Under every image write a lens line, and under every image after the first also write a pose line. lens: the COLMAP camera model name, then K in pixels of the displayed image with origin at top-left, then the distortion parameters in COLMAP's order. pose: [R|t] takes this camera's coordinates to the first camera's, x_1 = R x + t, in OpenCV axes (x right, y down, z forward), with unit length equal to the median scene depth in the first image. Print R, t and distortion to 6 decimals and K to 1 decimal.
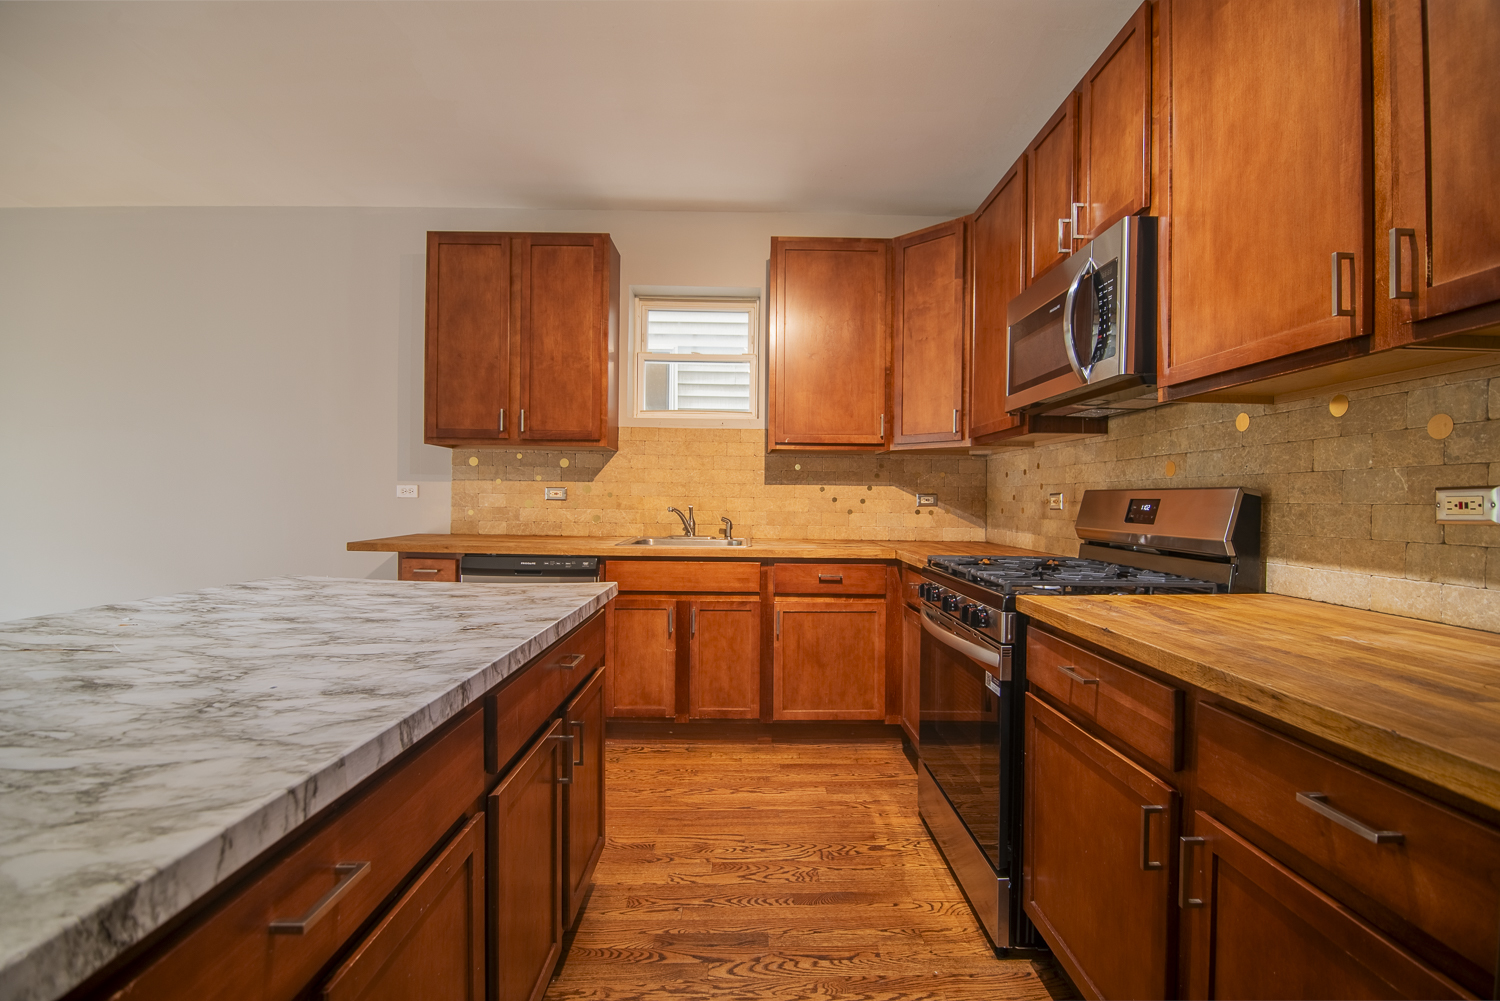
lens RADIAL K [[660.3, 0, 752.9], [0, 660.3, 504.8], [0, 0, 1]] dist [-0.009753, -0.005554]
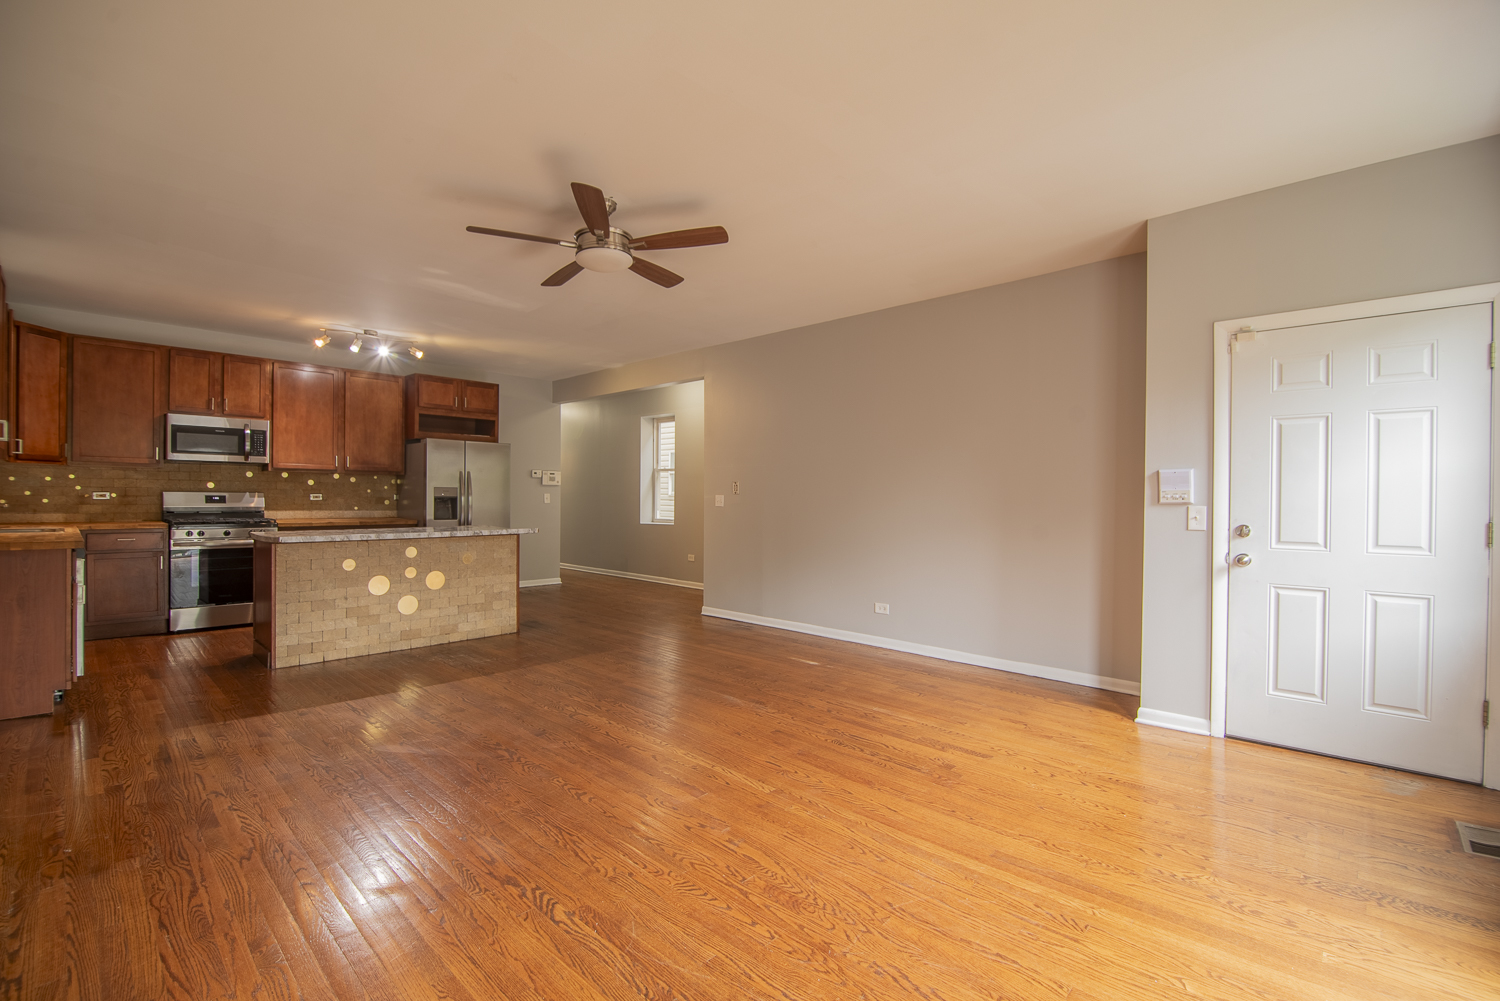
lens RADIAL K [[660.3, 0, 745.9], [0, 660.3, 505.3], [0, 0, 1]] dist [-0.009753, -0.005554]
pose [[-0.714494, -0.026811, 0.699128, -2.008681], [-0.012147, 0.999590, 0.025919, -0.043709], [-0.699536, 0.010026, -0.714527, 0.892312]]
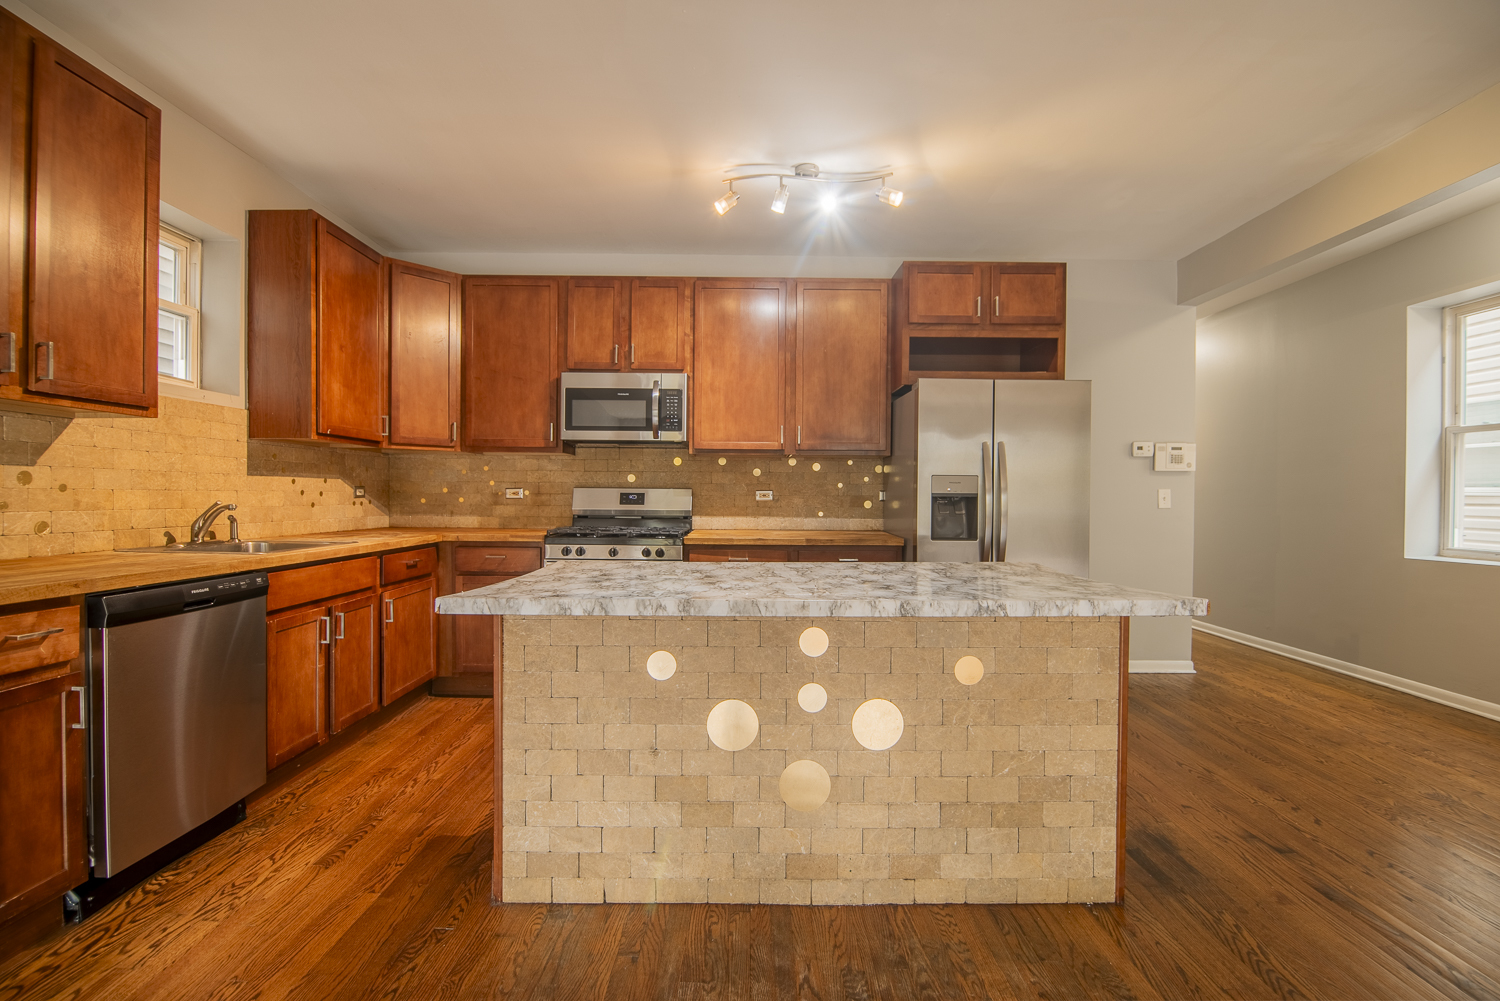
lens RADIAL K [[660.3, 0, 755.9], [0, 660.3, 503.7], [0, 0, 1]] dist [-0.009753, -0.005554]
pose [[0.000735, -0.025014, 0.999687, -0.907965], [0.000750, 0.999687, 0.025013, -0.016189], [-0.999999, 0.000731, 0.000754, 0.377405]]
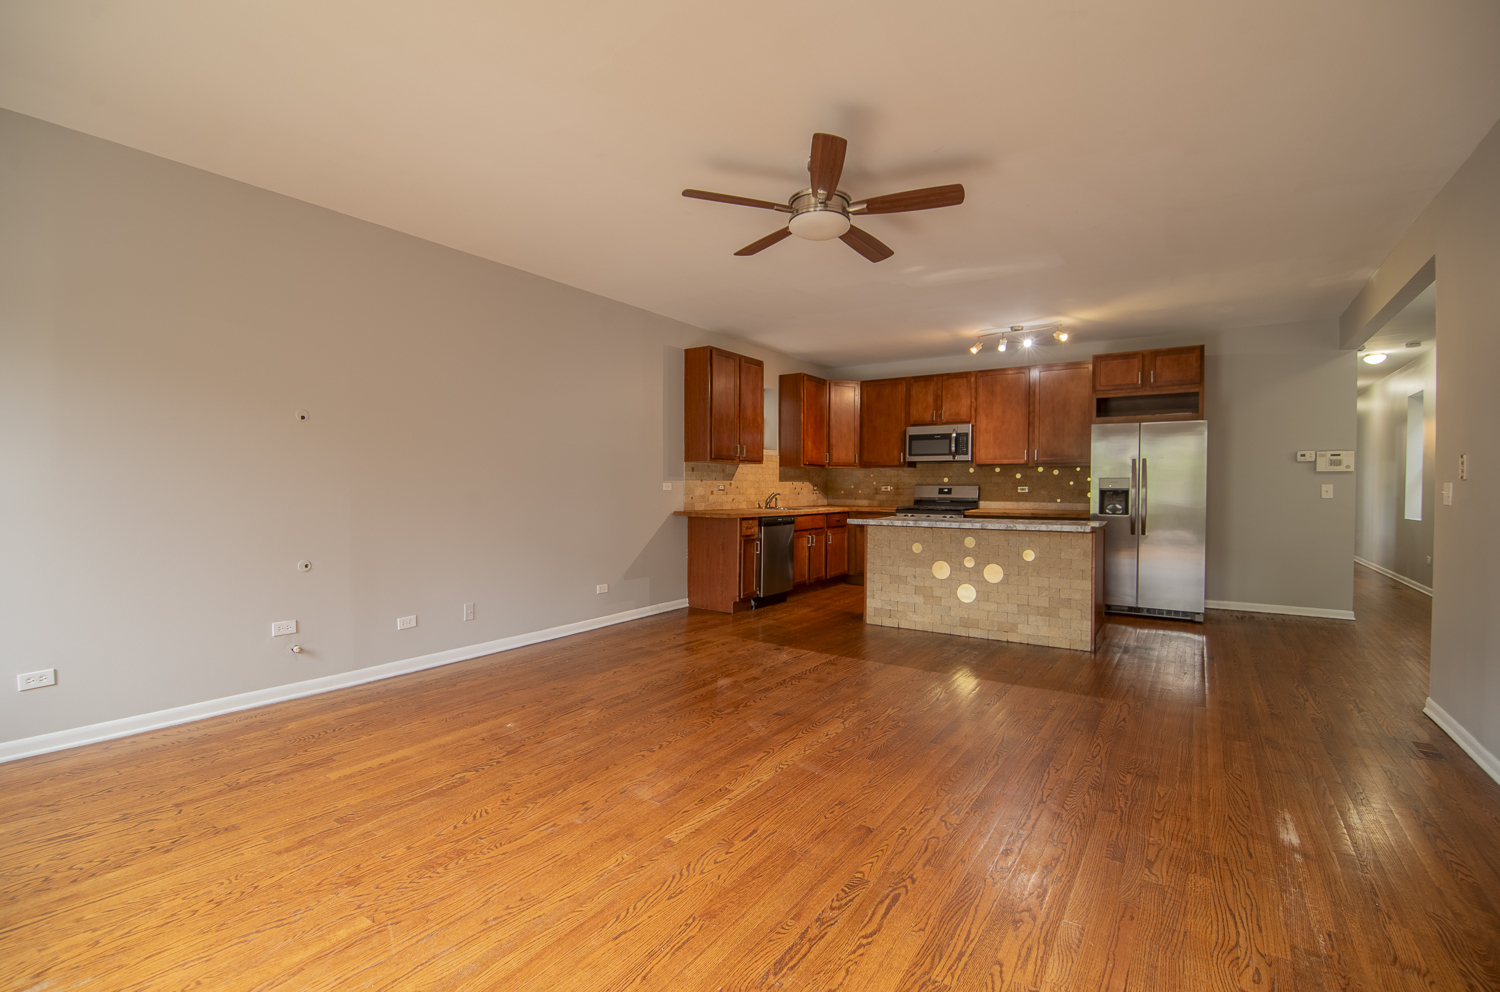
lens RADIAL K [[660.3, 0, 750.1], [0, 660.3, 505.8], [0, 0, 1]] dist [-0.009753, -0.005554]
pose [[0.565882, -0.035002, 0.823743, -1.965741], [0.009705, 0.999312, 0.035795, -0.032776], [-0.824429, -0.012261, 0.565833, -0.140679]]
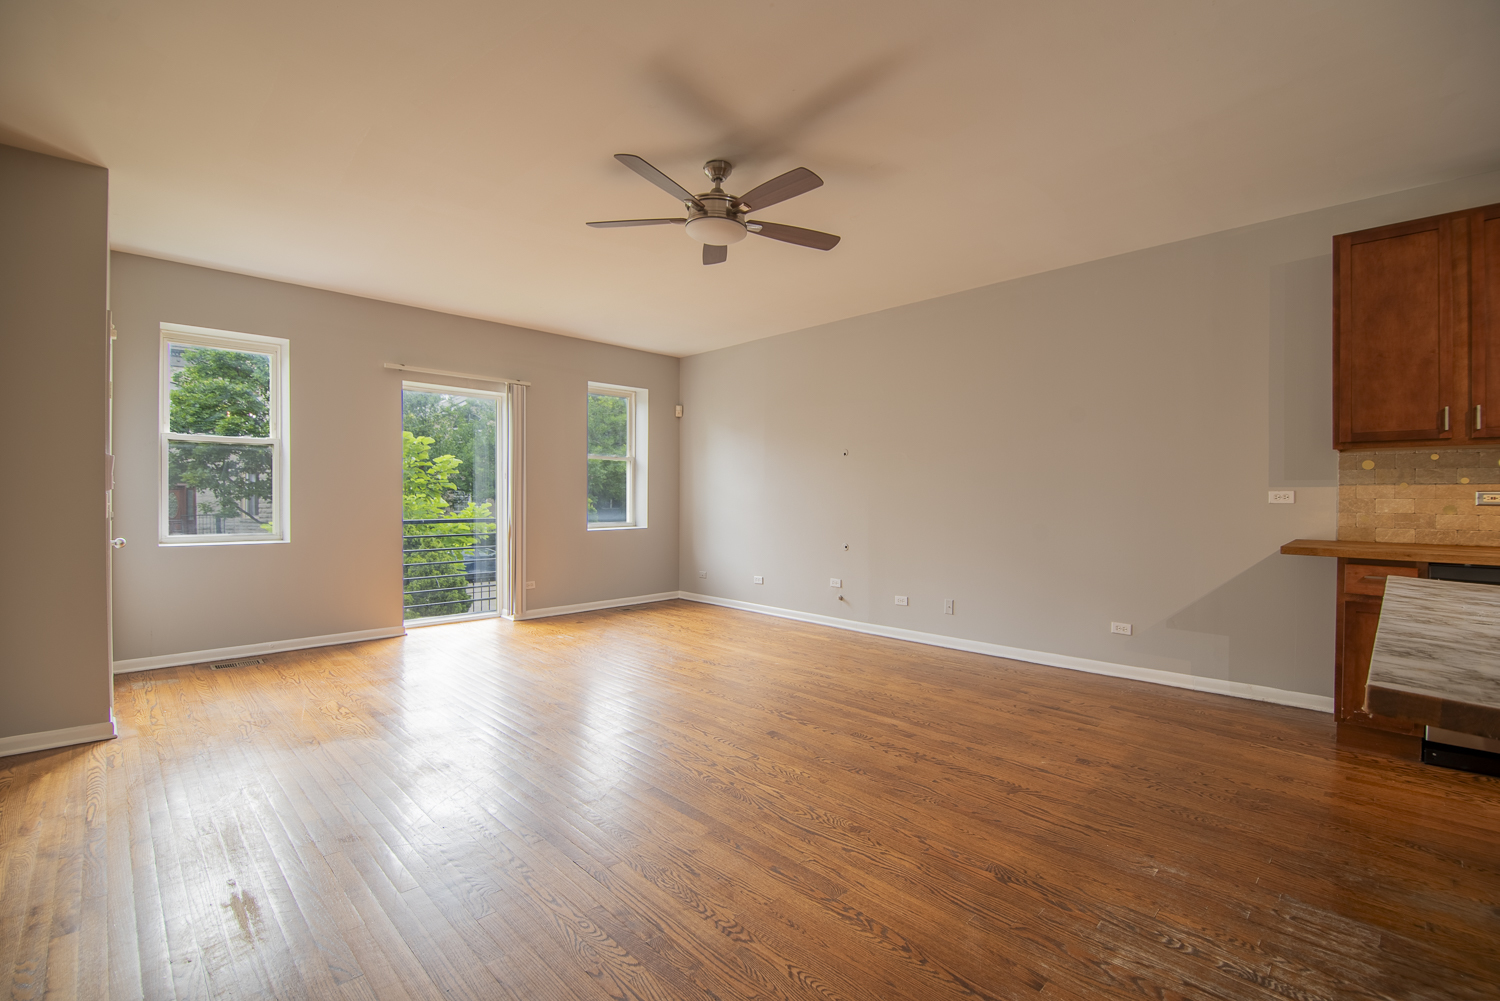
lens RADIAL K [[660.3, 0, 761.9], [0, 660.3, 500.7], [0, 0, 1]] dist [-0.009753, -0.005554]
pose [[0.708820, -0.006872, -0.705356, -0.416571], [0.001027, 0.999962, -0.008710, -0.007715], [0.705389, 0.005449, 0.708799, -0.307935]]
